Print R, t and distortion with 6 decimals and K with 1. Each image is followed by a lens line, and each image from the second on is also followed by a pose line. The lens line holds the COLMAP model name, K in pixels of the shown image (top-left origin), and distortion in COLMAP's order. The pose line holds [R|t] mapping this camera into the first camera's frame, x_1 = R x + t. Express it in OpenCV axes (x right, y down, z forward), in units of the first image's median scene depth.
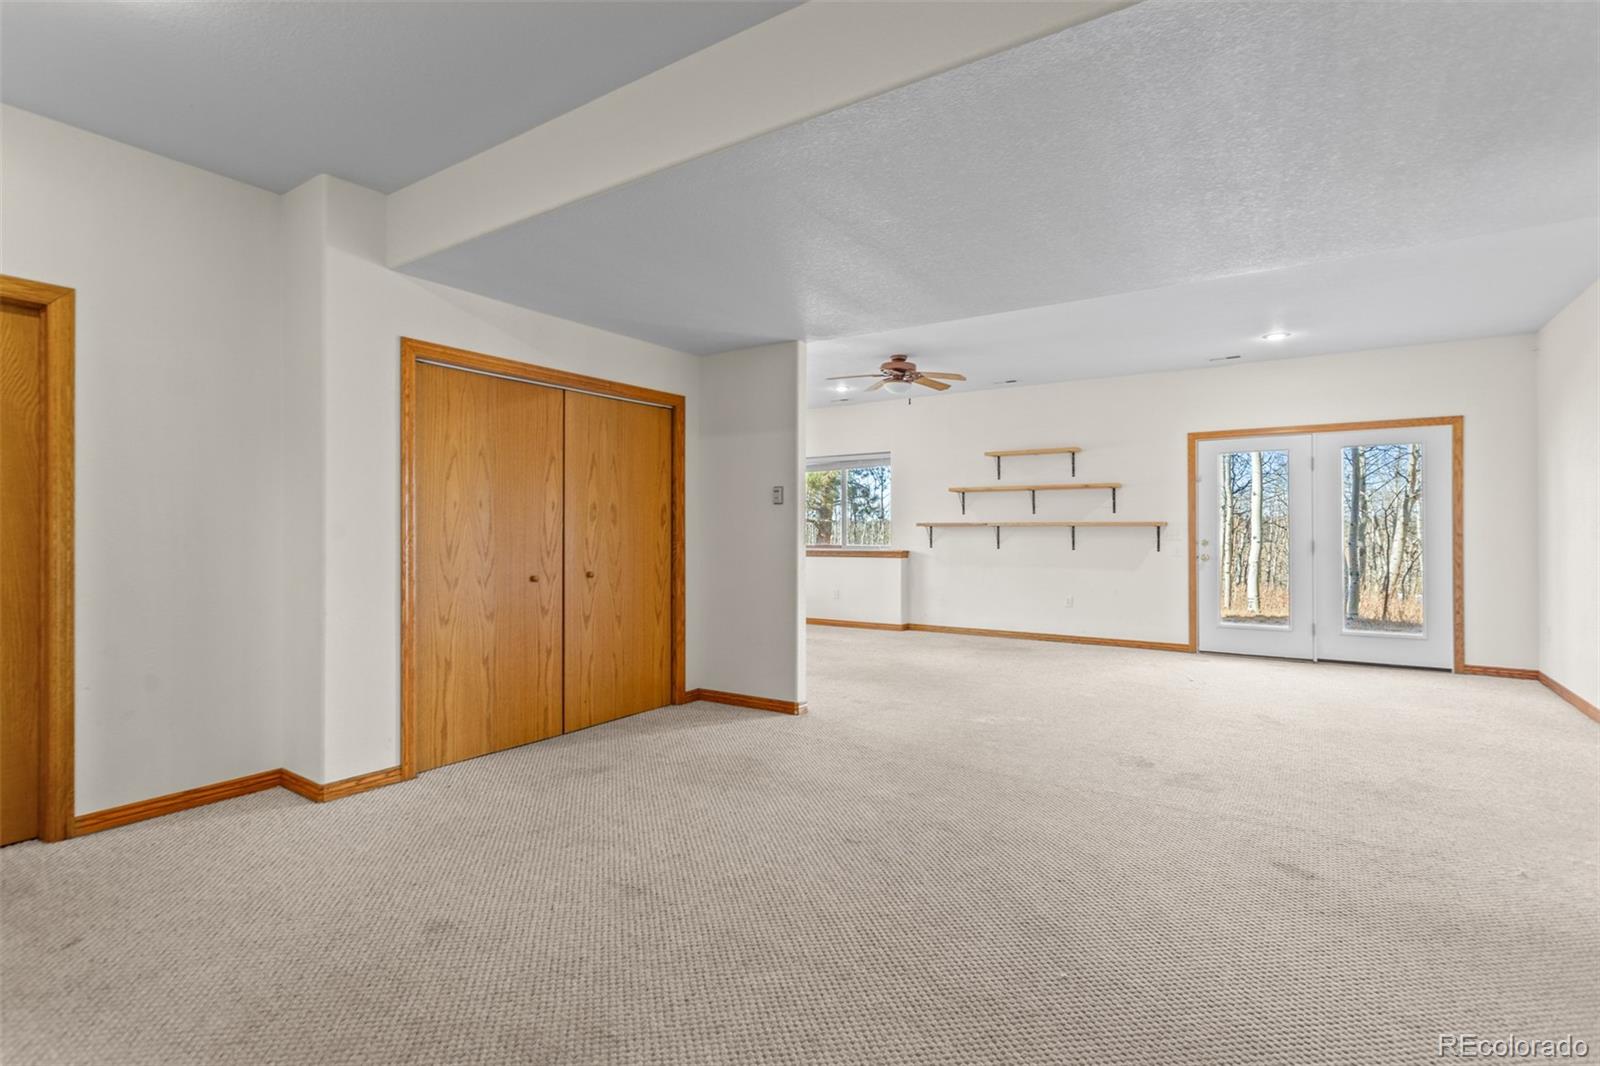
lens RADIAL K [[782.6, 0, 798.6], [0, 782.6, 533.7], [0, 0, 1]] dist [-0.002160, 0.000168]
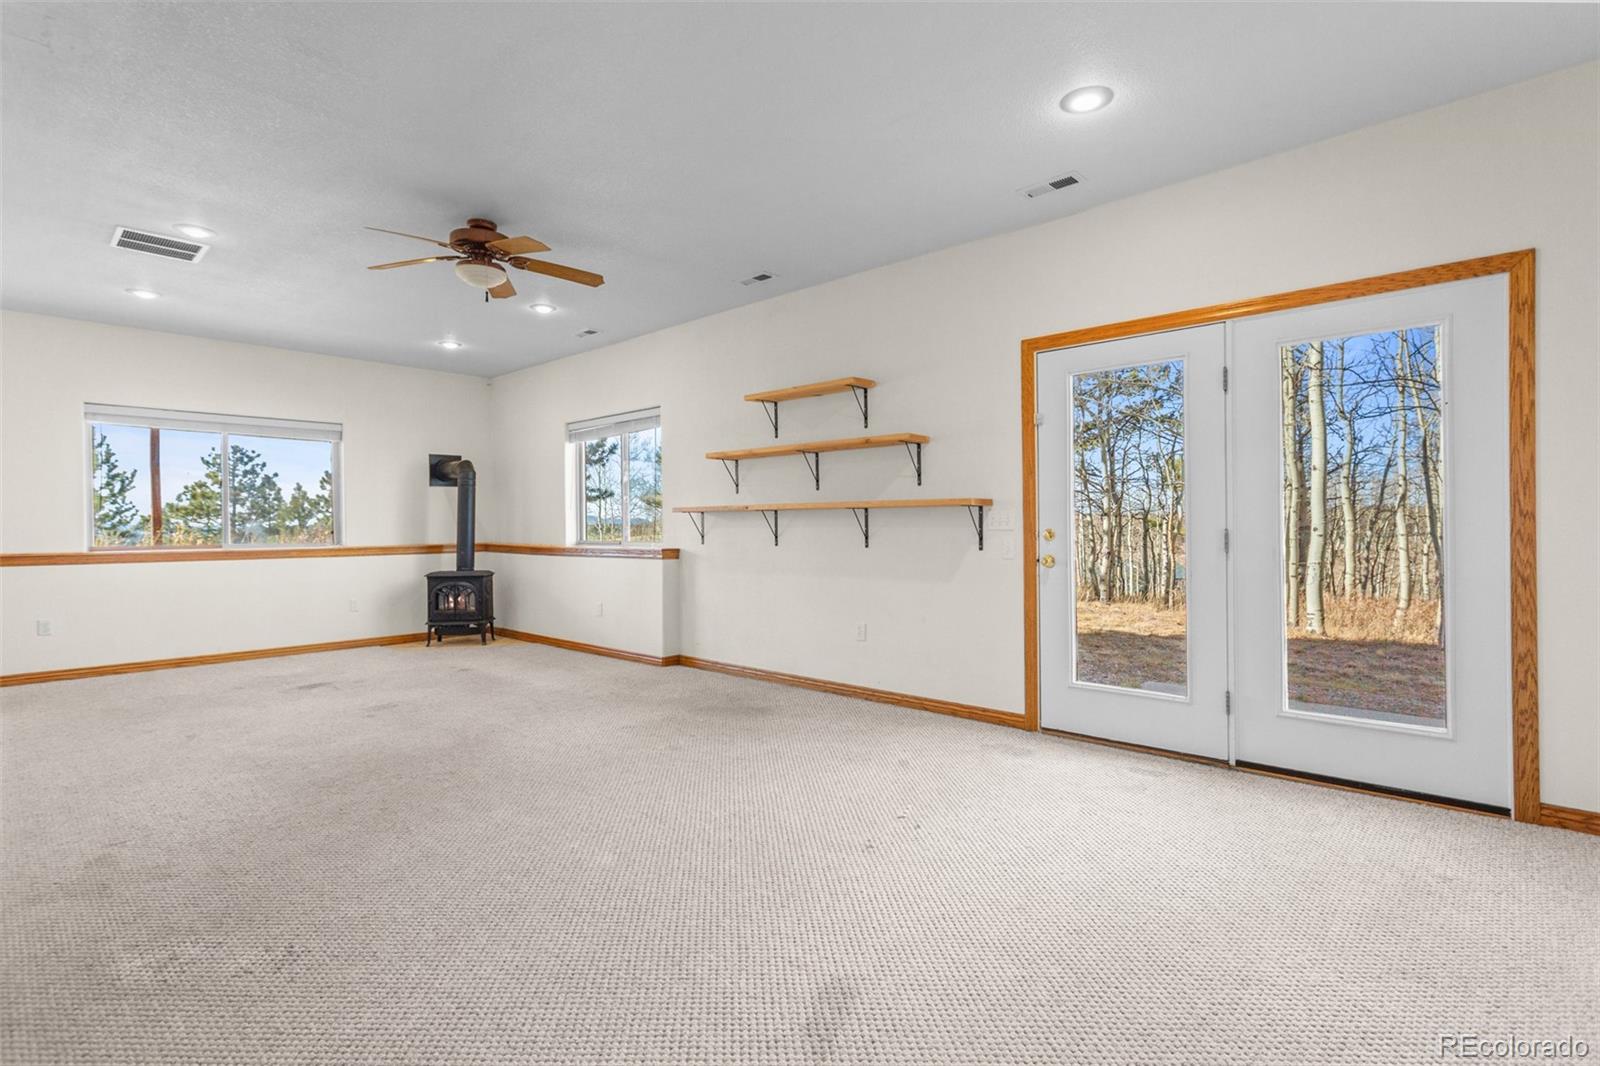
lens RADIAL K [[782.6, 0, 800.9], [0, 782.6, 530.3], [0, 0, 1]] dist [-0.002160, 0.000168]
pose [[0.989323, -0.004091, -0.145679, 0.423263], [0.004096, 0.999992, -0.000265, 0.007874], [0.145679, -0.000335, 0.989332, 0.419490]]
